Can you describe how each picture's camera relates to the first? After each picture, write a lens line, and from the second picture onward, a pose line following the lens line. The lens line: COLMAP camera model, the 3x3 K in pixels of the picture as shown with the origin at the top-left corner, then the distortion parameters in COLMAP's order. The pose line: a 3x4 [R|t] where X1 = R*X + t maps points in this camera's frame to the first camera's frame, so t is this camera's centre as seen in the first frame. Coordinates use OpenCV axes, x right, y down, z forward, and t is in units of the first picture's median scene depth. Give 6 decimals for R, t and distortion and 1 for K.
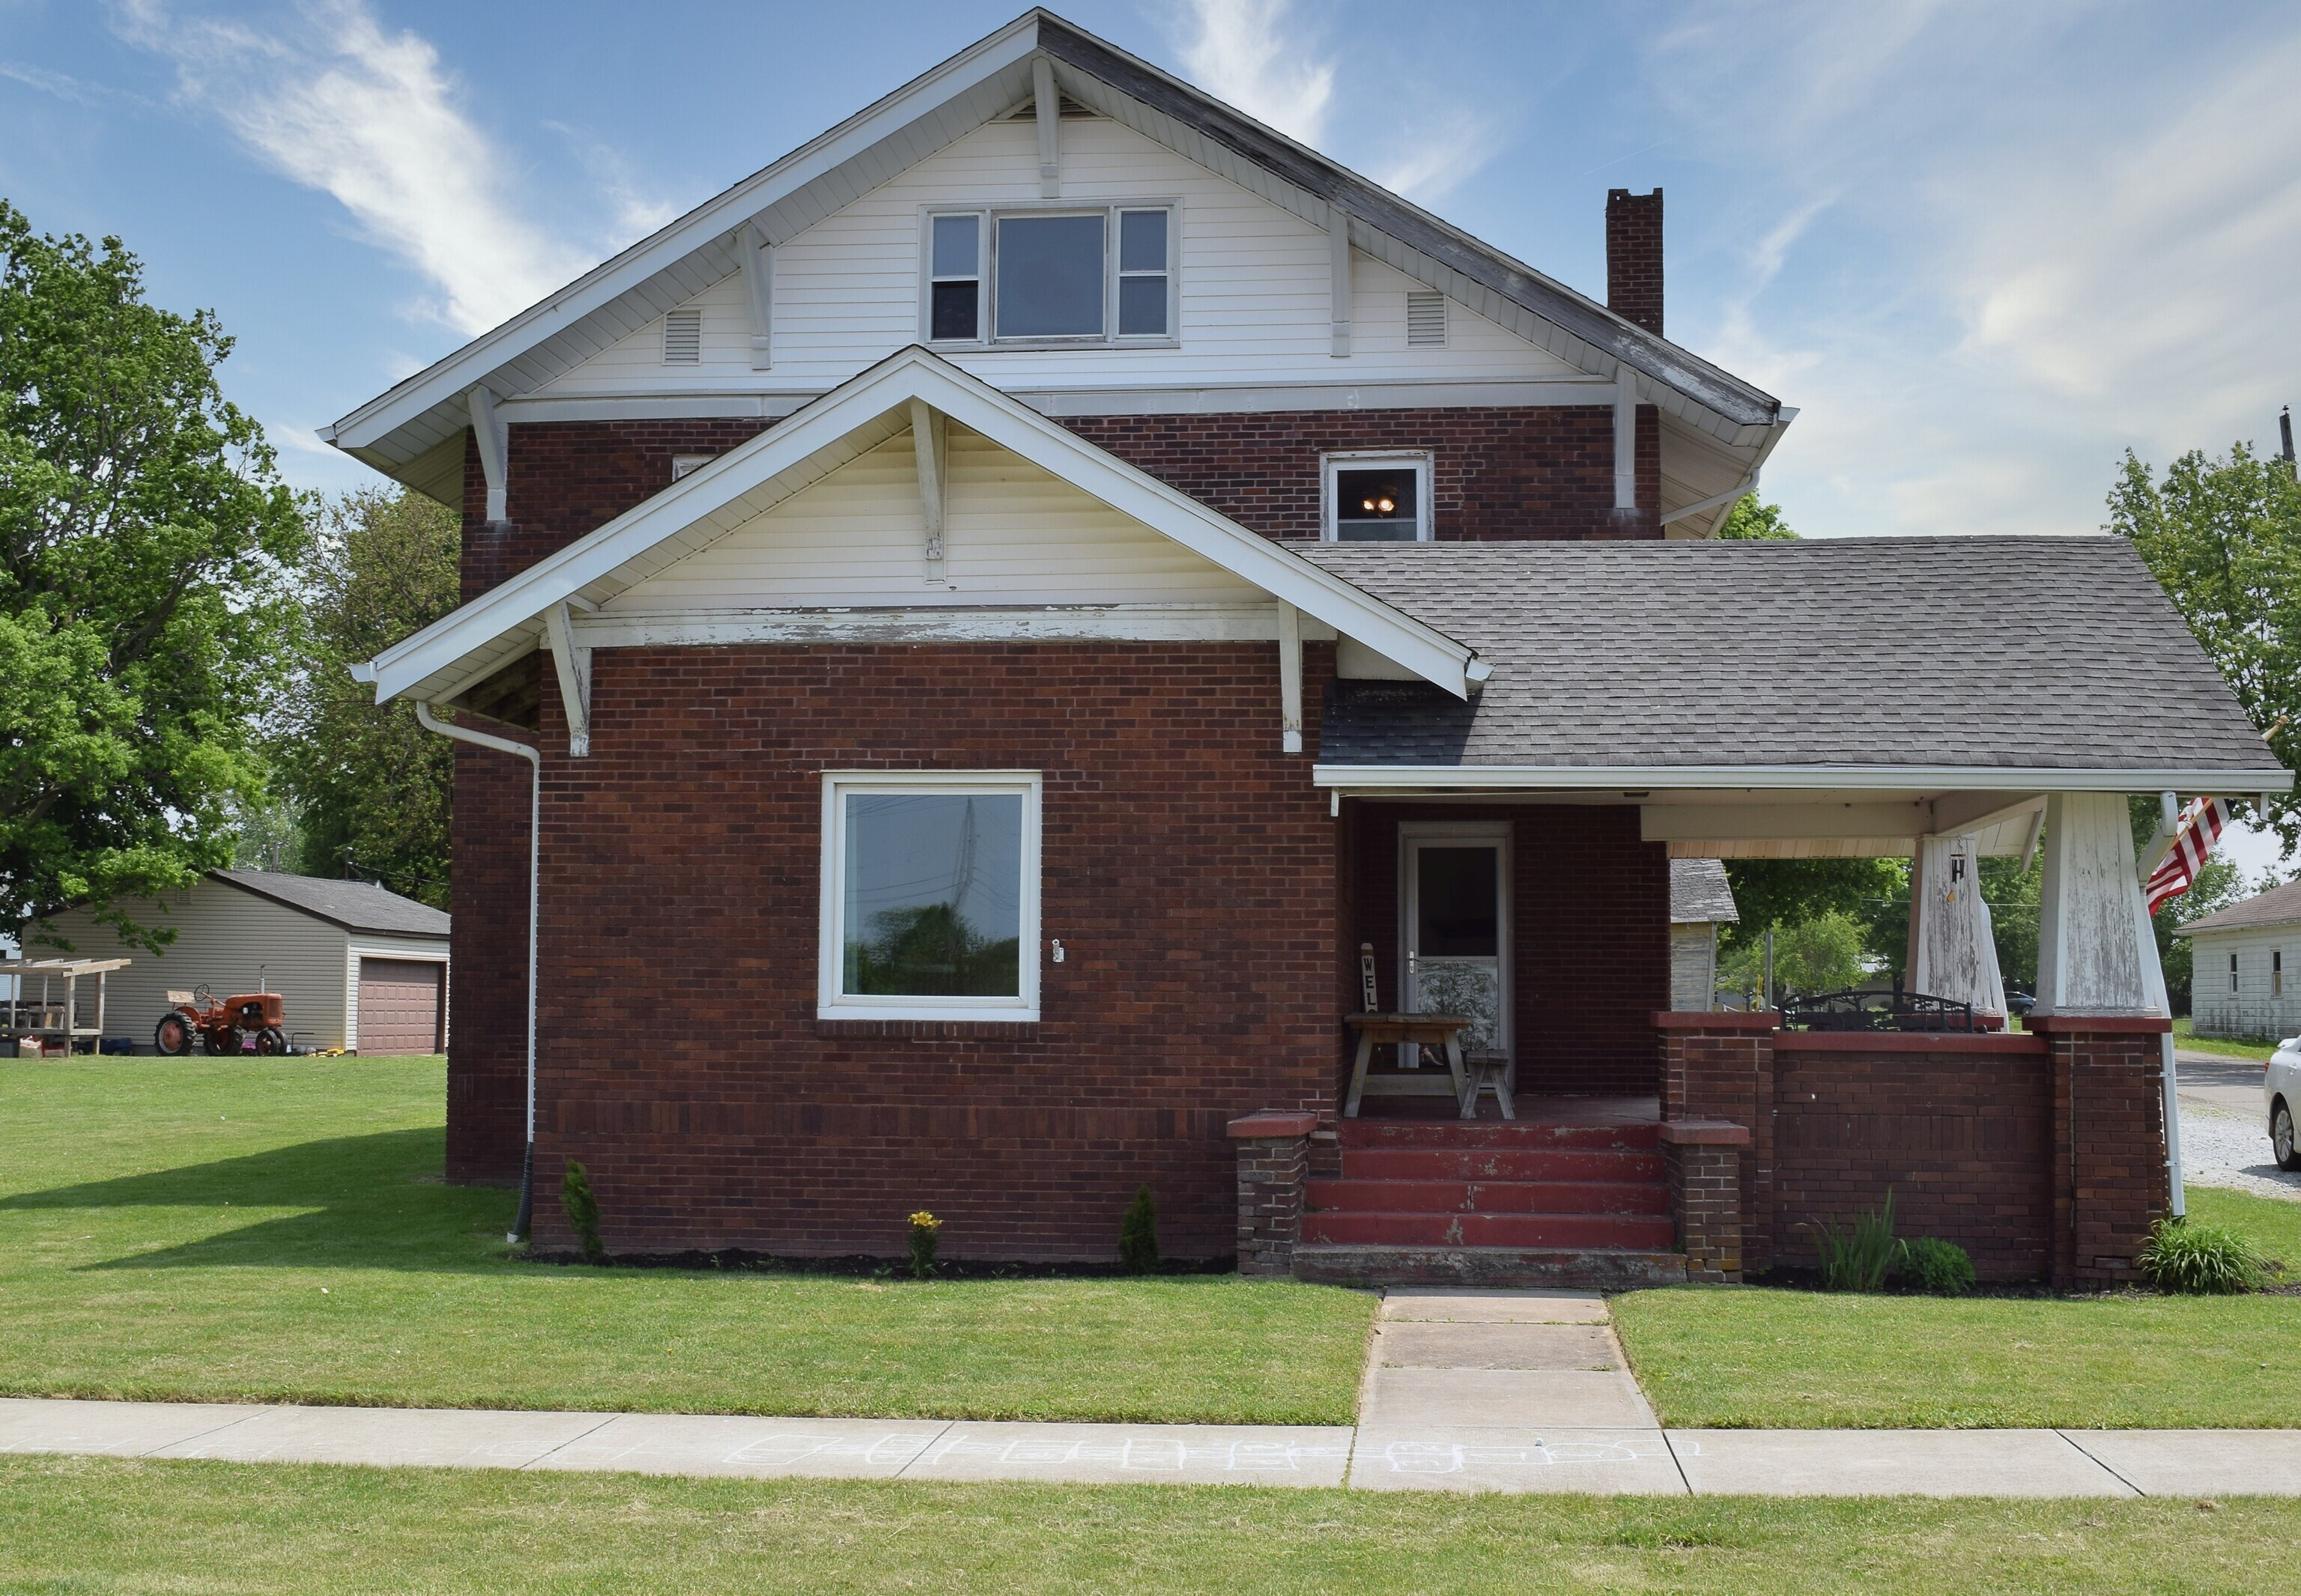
lens RADIAL K [[2721.9, 0, 1150.5], [0, 2721.9, 798.0], [0, 0, 1]] dist [-0.069284, -0.014609]
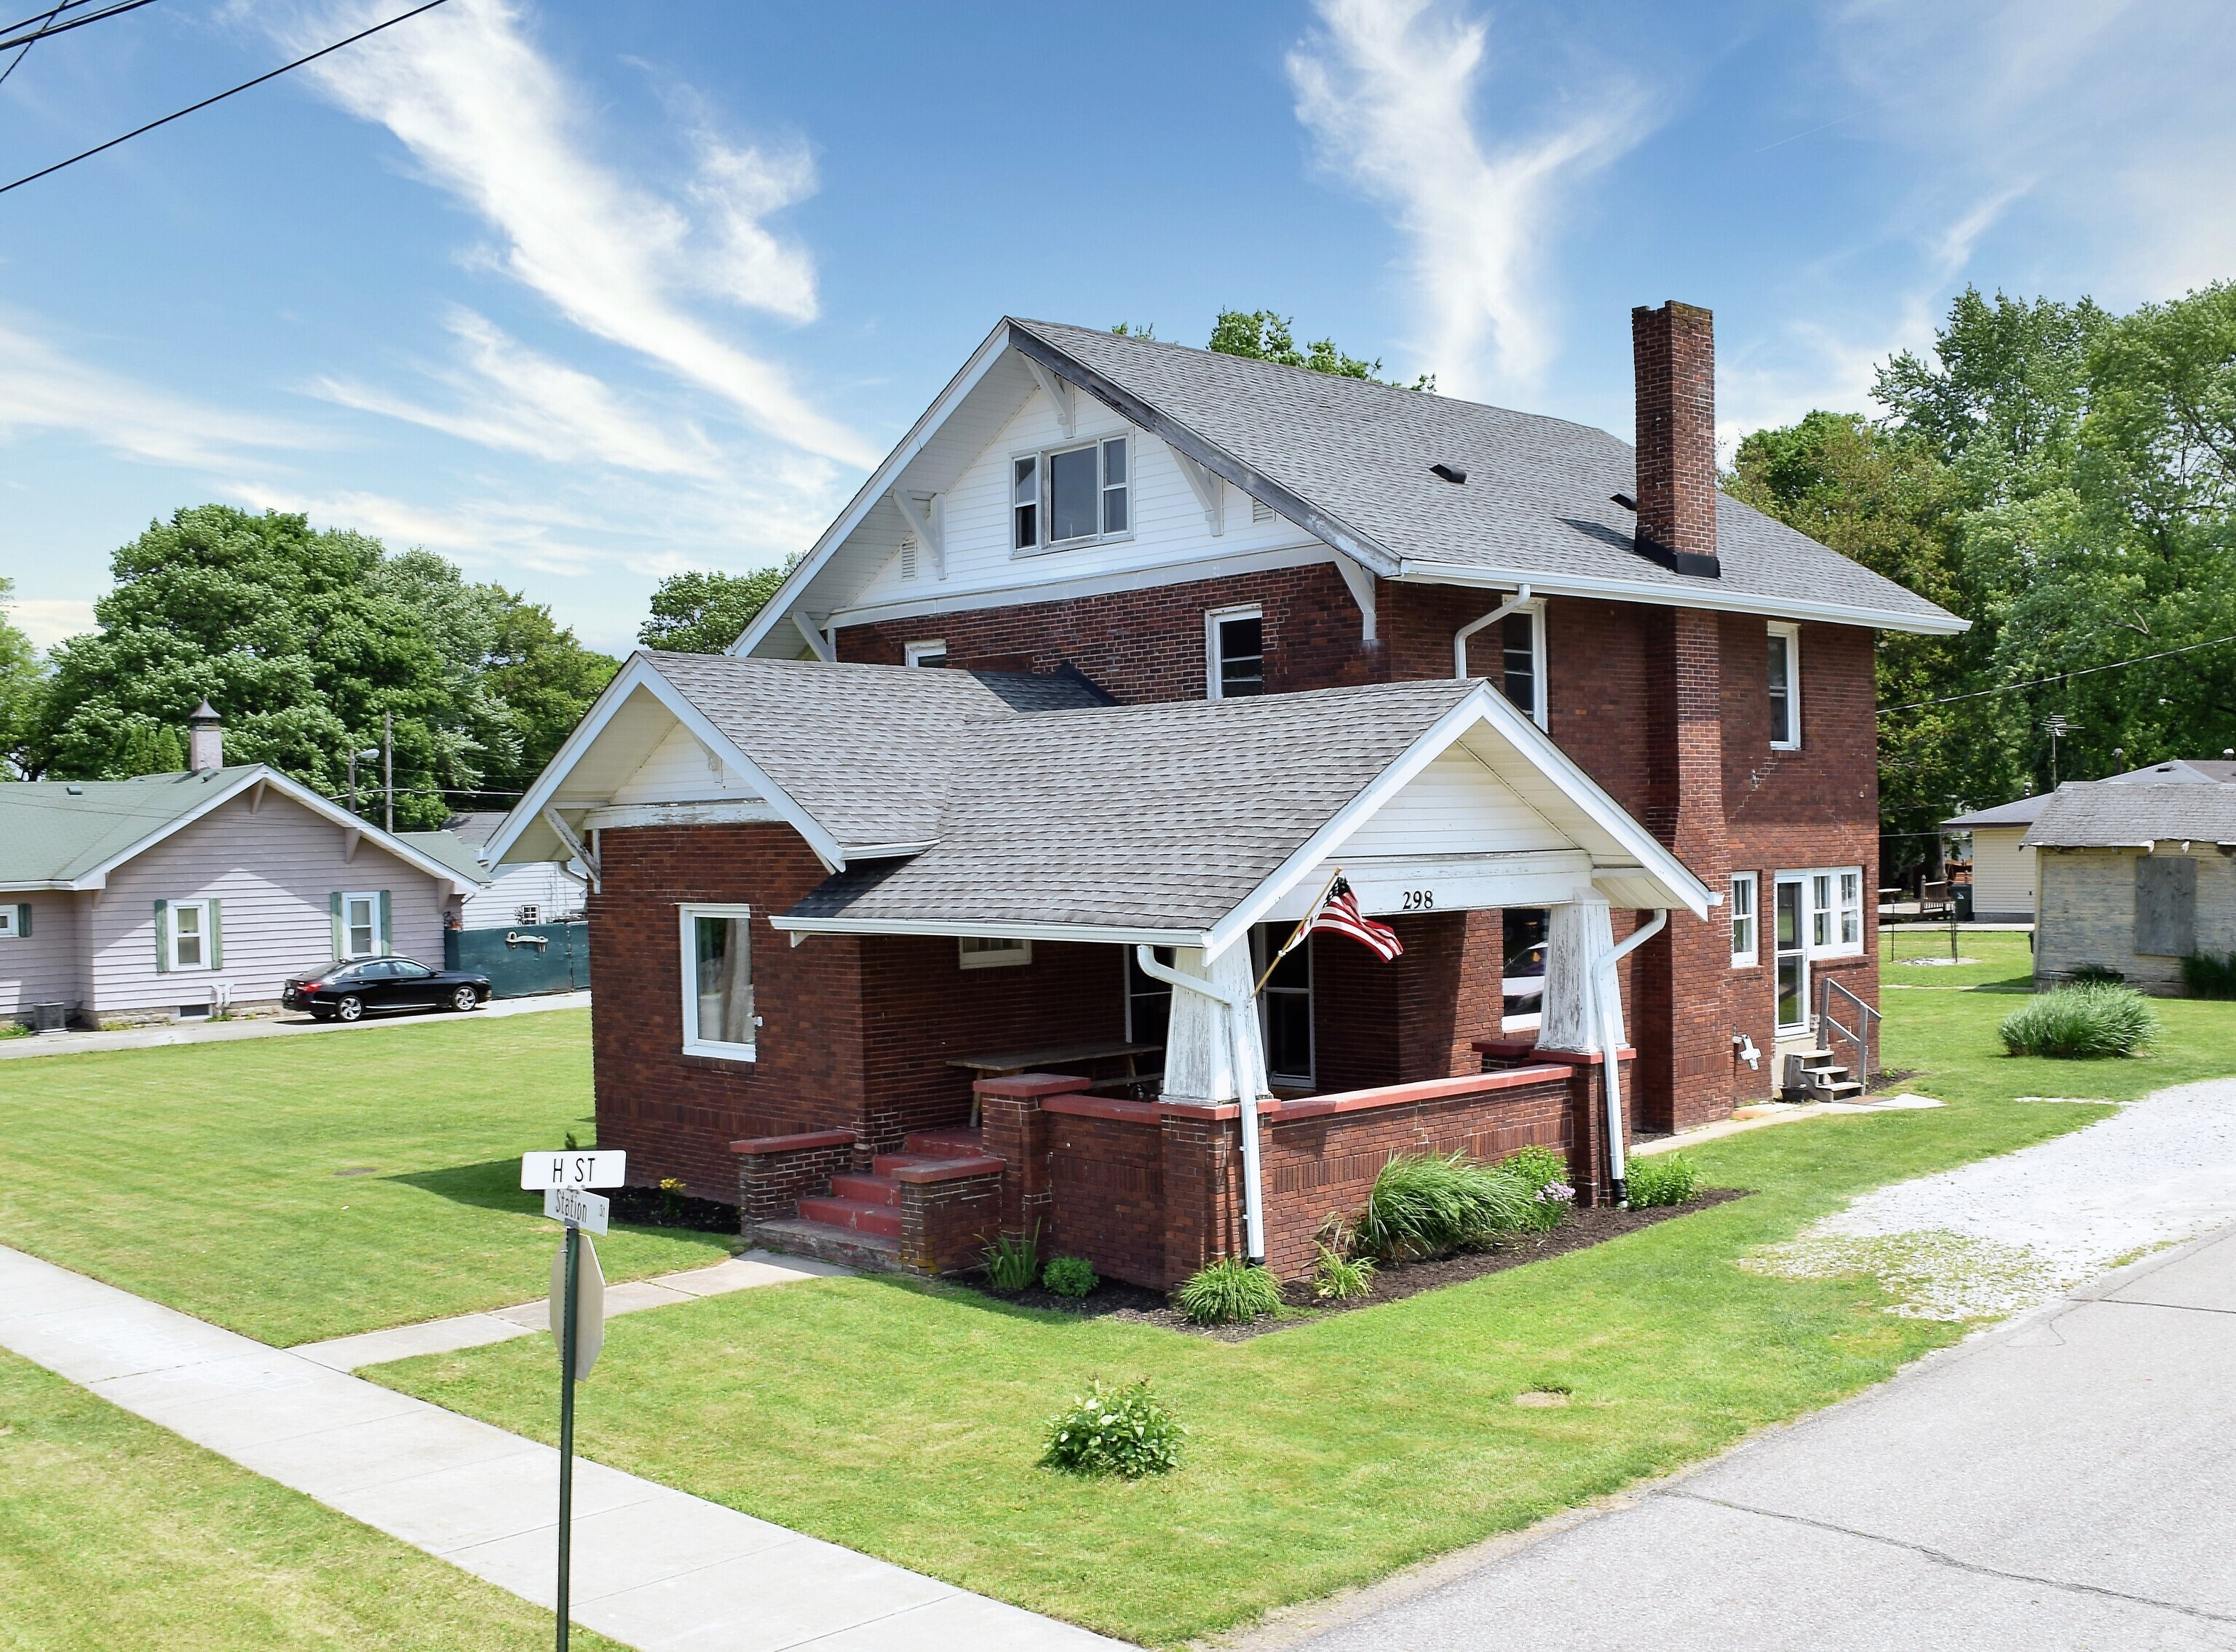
lens RADIAL K [[2288.6, 0, 1217.0], [0, 2288.6, 920.7], [0, 0, 1]] dist [-0.001246, -0.860284]
pose [[0.773023, 0.000926, -0.634377, 0.998464], [0.076930, 0.992482, 0.095192, -0.104941], [0.629696, -0.122388, 0.767140, 0.151120]]
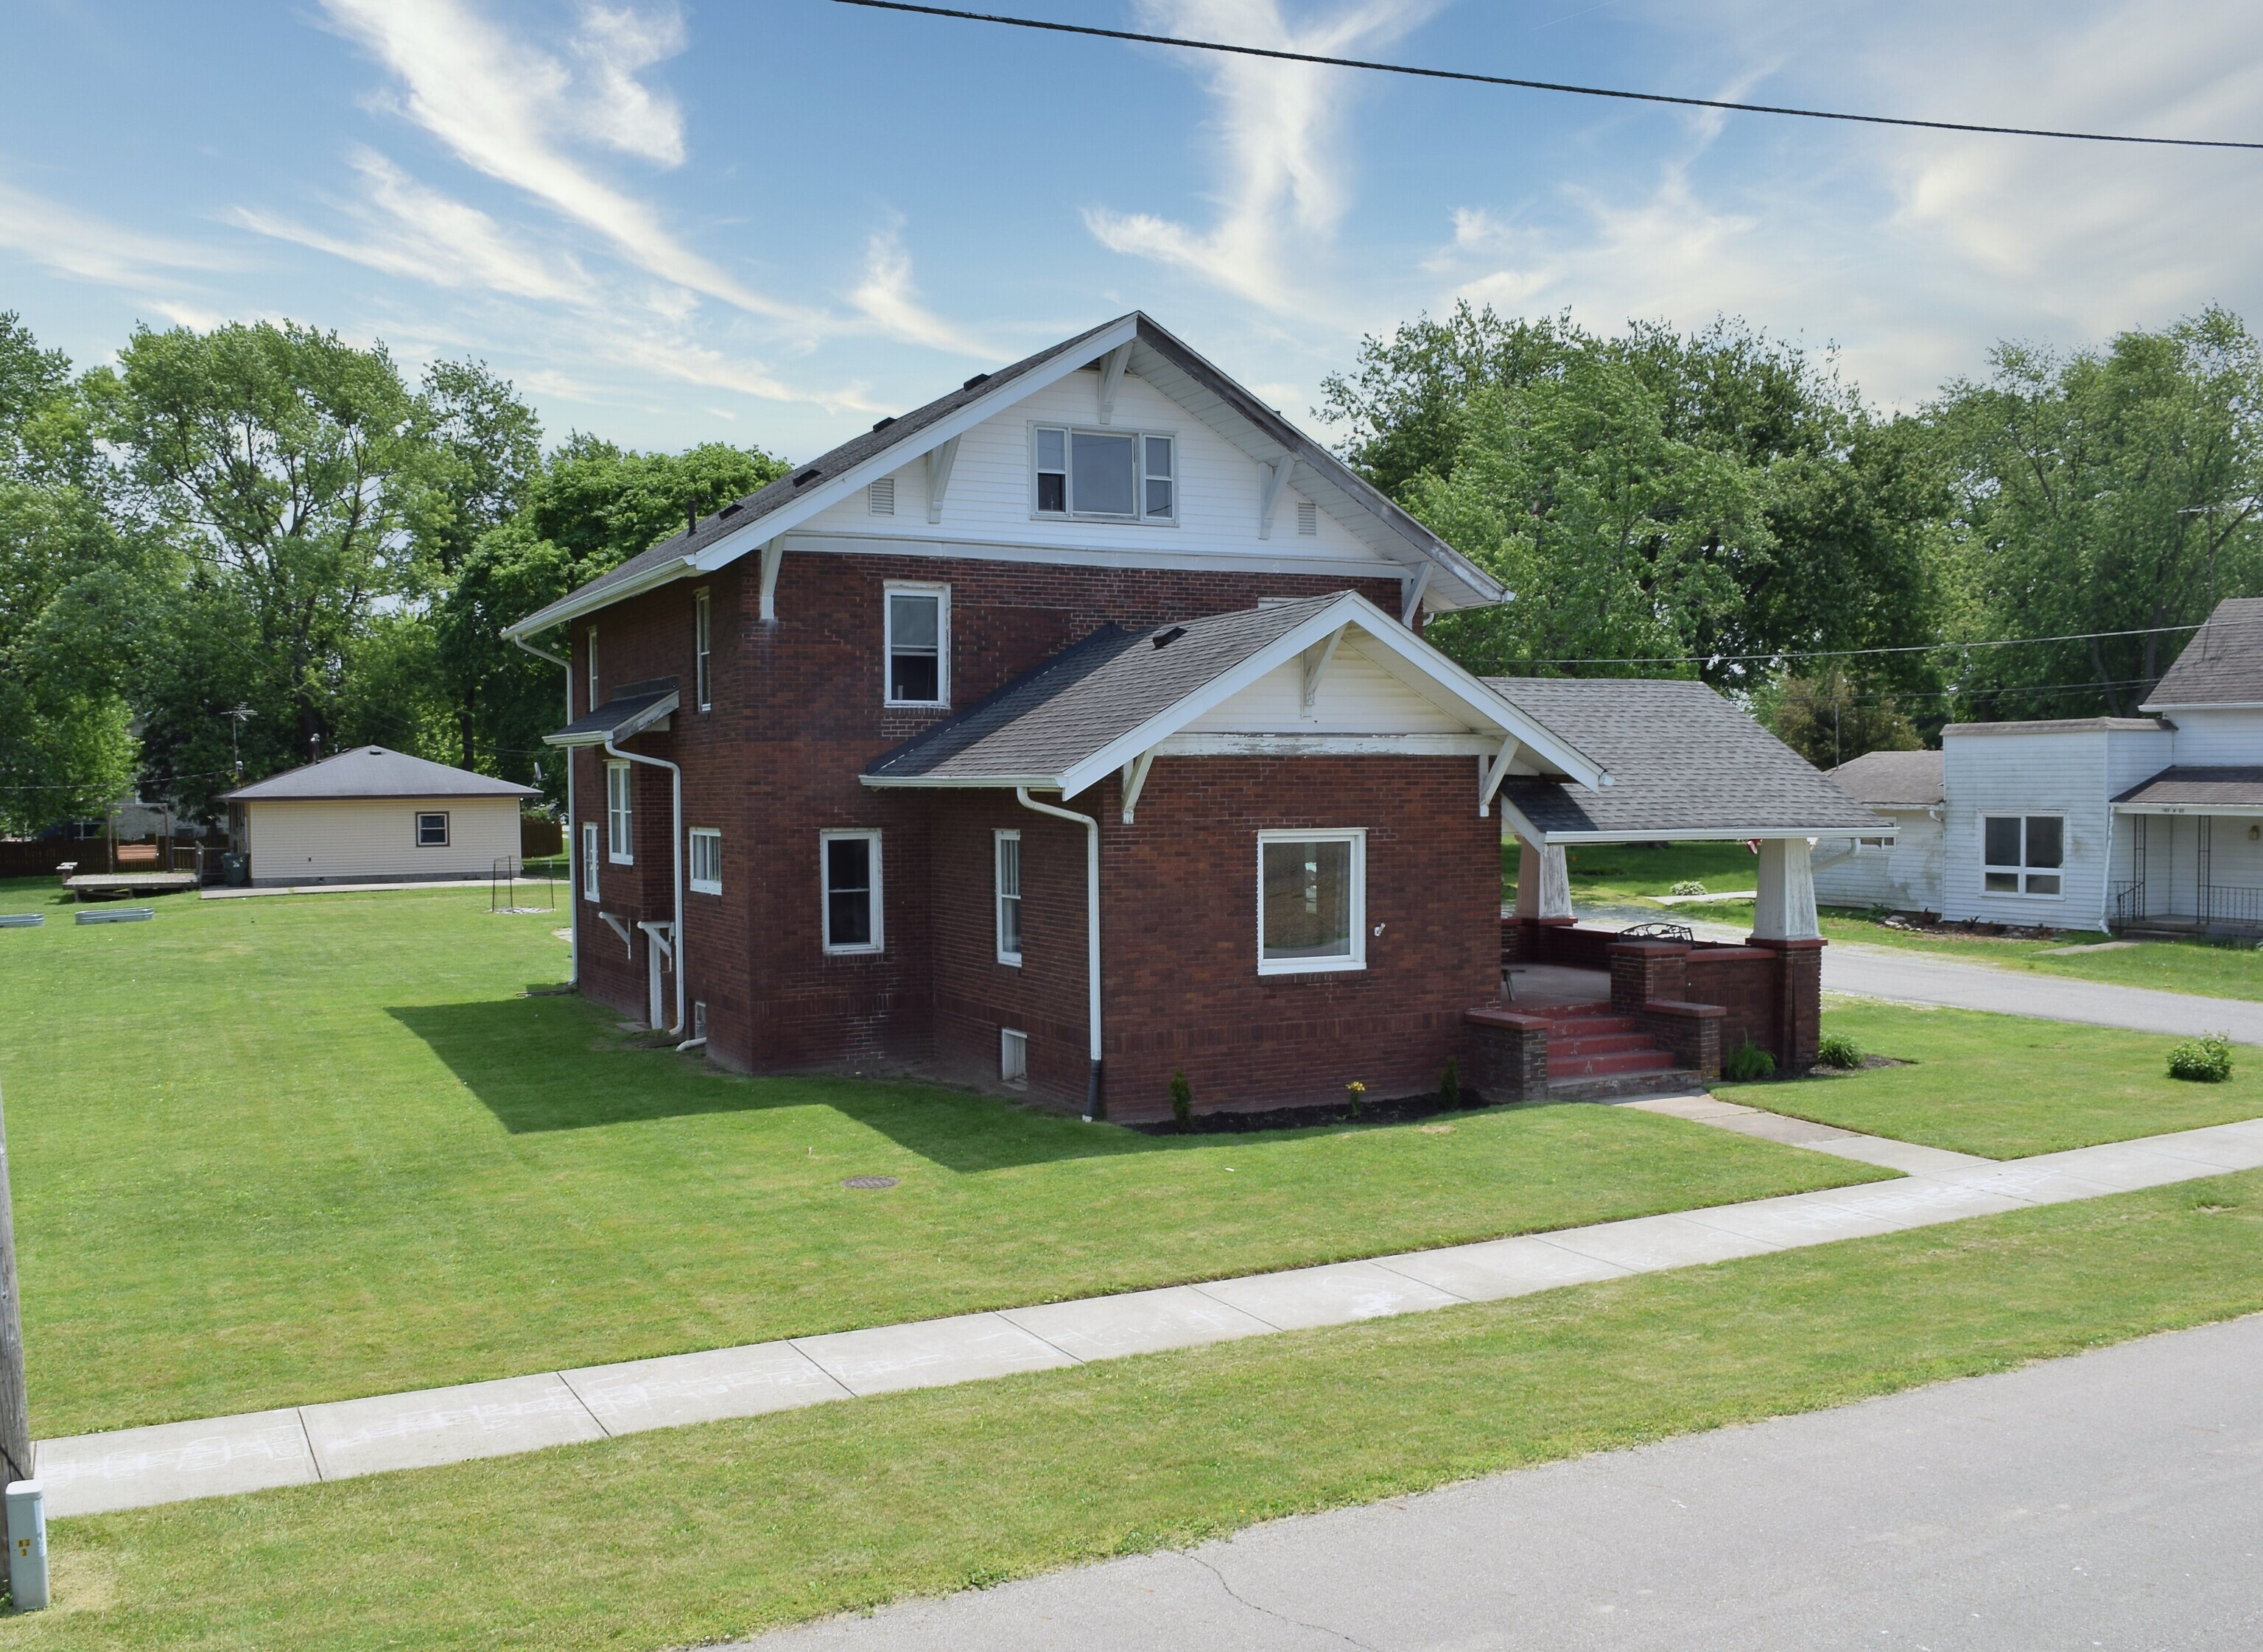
lens RADIAL K [[2029.0, 0, 1091.6], [0, 2029.0, 899.0], [0, 0, 1]] dist [-0.087181, -0.004106]
pose [[0.843248, -0.045282, 0.535614, -0.888293], [-0.026814, 0.991661, 0.126053, -0.124116], [-0.536856, -0.120655, 0.835002, -0.008092]]
